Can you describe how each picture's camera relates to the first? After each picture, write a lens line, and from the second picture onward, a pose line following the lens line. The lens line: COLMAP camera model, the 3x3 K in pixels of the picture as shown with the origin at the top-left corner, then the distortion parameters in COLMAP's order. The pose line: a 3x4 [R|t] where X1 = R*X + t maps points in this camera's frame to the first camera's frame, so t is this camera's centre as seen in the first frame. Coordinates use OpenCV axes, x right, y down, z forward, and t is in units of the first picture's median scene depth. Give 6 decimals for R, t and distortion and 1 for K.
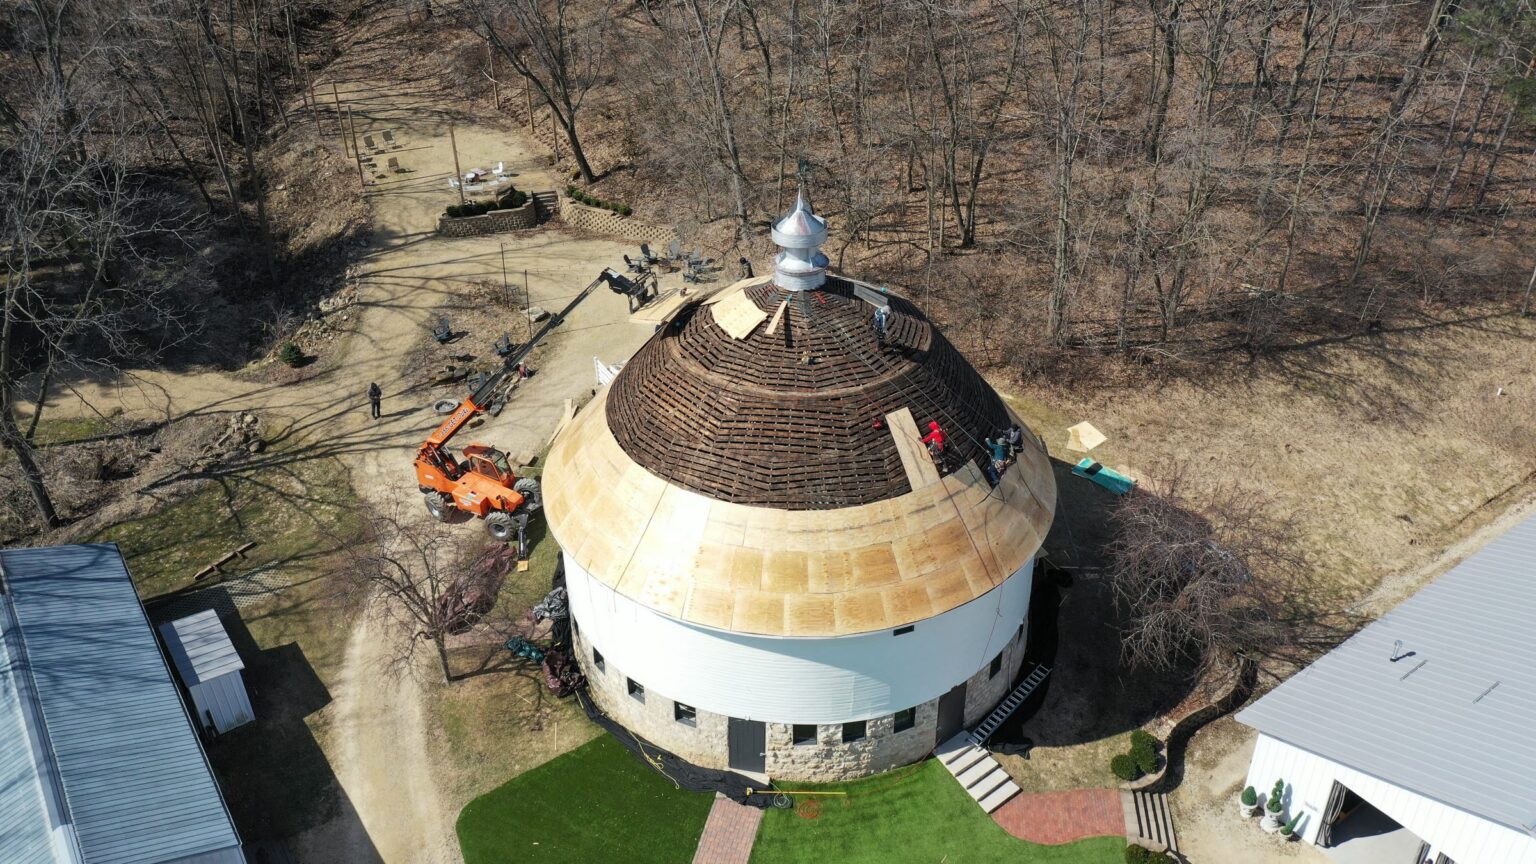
lens RADIAL K [[1220.6, 0, 766.8], [0, 1220.6, 427.6], [0, 0, 1]] dist [0.011002, -0.003391]
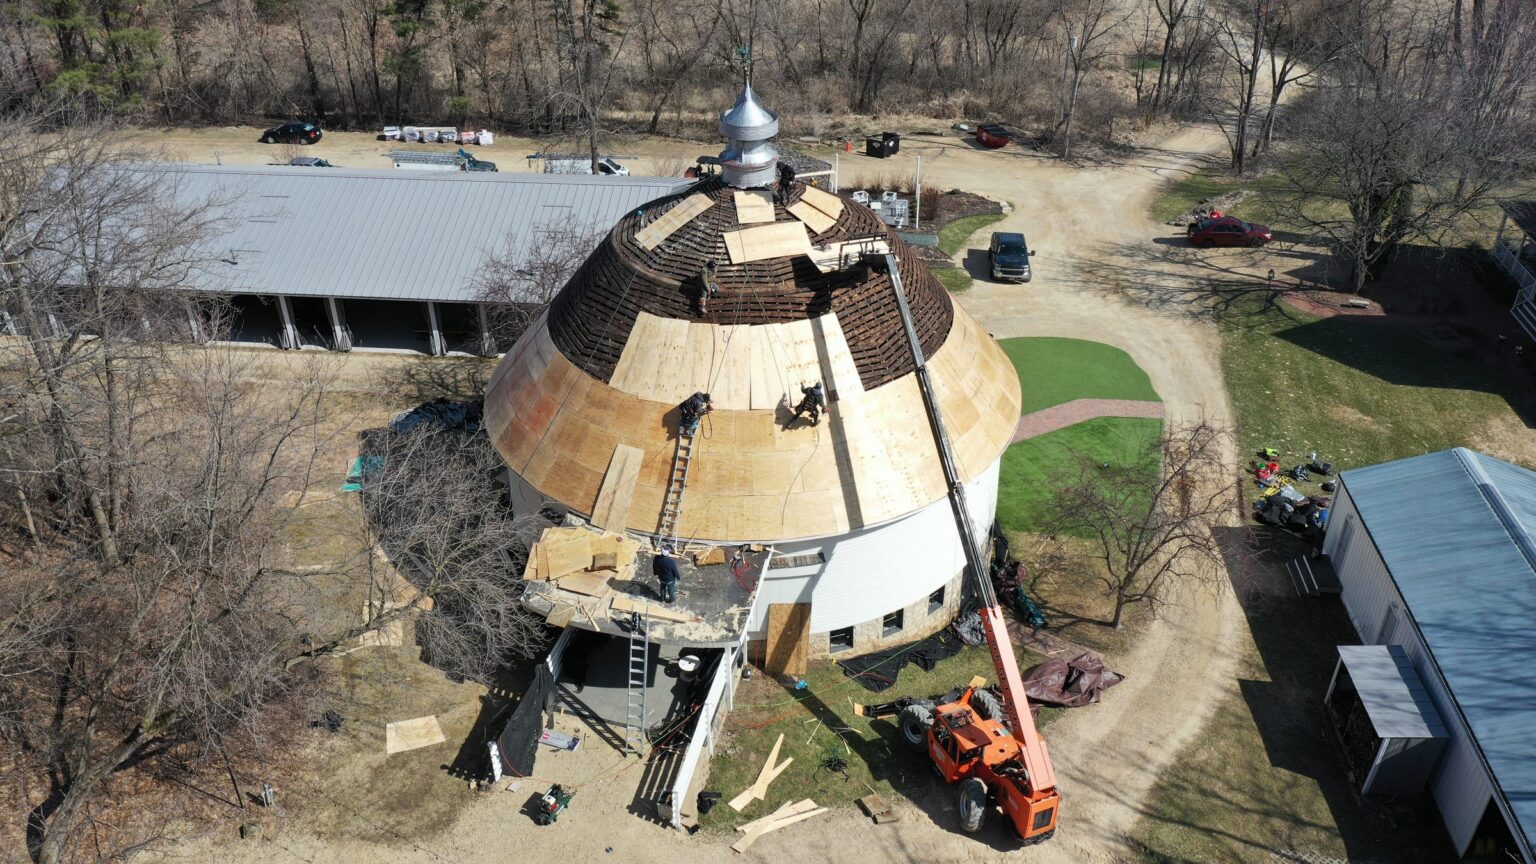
lens RADIAL K [[1220.6, 0, 774.9], [0, 1220.6, 440.3], [0, 0, 1]] dist [0.011002, -0.003391]
pose [[-0.756140, -0.341224, 0.558407, -0.589538], [0.353375, 0.505296, 0.787275, -0.759207], [-0.550798, 0.792617, -0.261494, 1.399859]]
